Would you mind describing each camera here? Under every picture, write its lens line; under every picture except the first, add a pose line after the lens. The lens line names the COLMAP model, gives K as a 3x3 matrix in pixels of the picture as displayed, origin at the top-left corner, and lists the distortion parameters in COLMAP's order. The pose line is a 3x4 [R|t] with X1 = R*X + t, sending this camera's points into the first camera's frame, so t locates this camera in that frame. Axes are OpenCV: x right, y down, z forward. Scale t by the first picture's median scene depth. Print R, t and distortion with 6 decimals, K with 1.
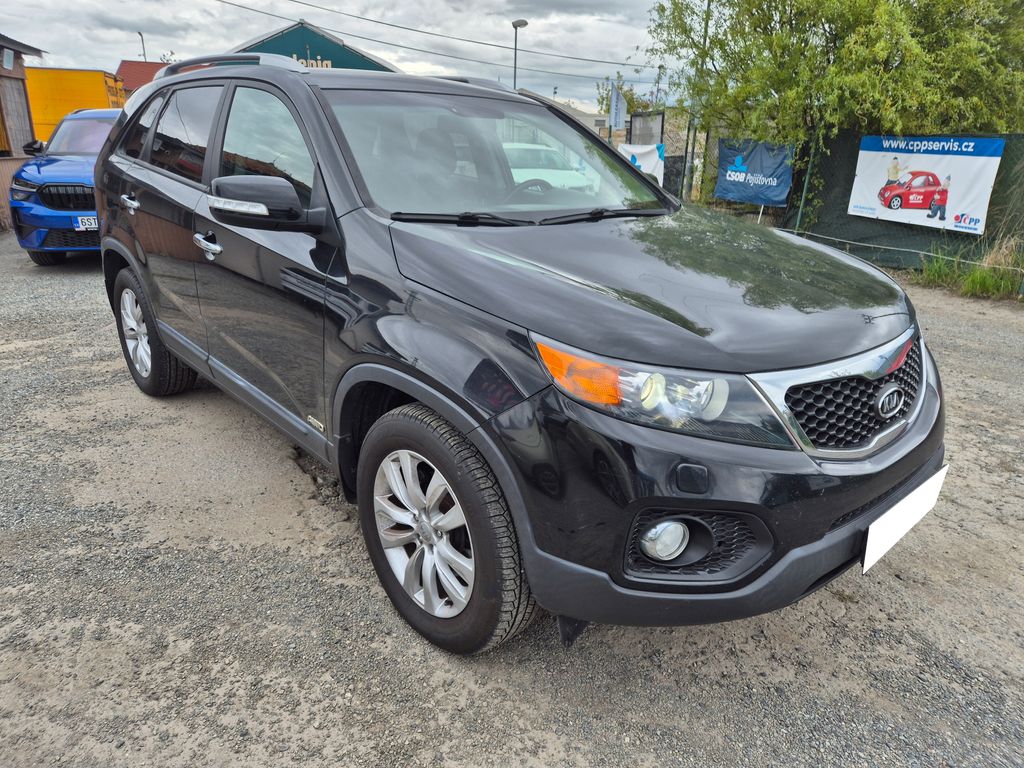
lens RADIAL K [[691.3, 0, 514.7], [0, 691.3, 383.2], [0, 0, 1]] dist [0.061790, -0.038543]
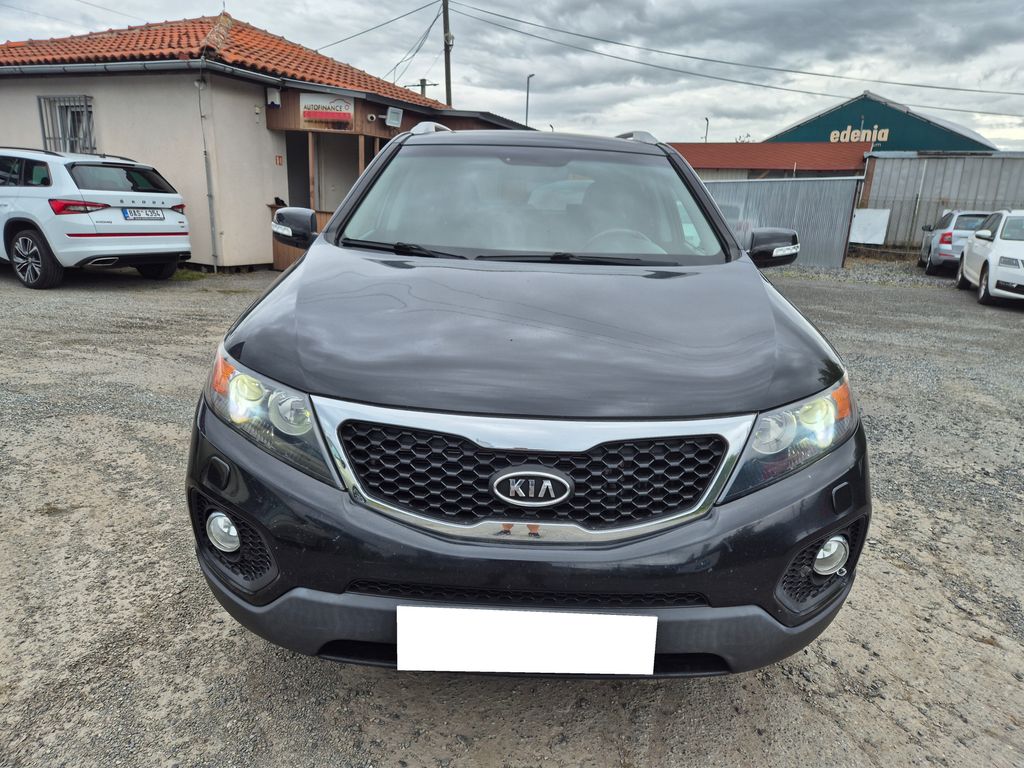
lens RADIAL K [[691.3, 0, 514.7], [0, 691.3, 383.2], [0, 0, 1]] dist [0.061790, -0.038543]
pose [[0.732964, 0.182530, -0.655322, 0.826920], [-0.243657, 0.969859, -0.002386, -0.067440], [0.635134, 0.161422, 0.755346, 0.305753]]
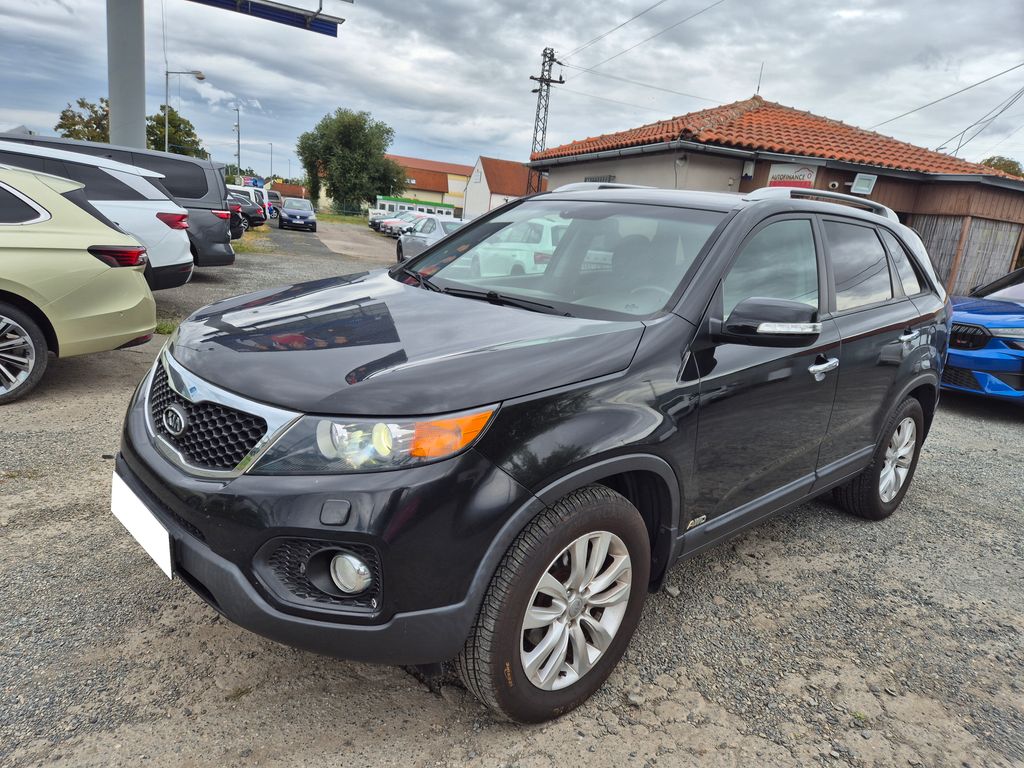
lens RADIAL K [[691.3, 0, 514.7], [0, 691.3, 383.2], [0, 0, 1]] dist [0.061790, -0.038543]
pose [[0.027405, 0.200356, -0.979340, 1.348545], [-0.409734, 0.895878, 0.171816, -0.368452], [0.911793, 0.396560, 0.106644, 1.109849]]
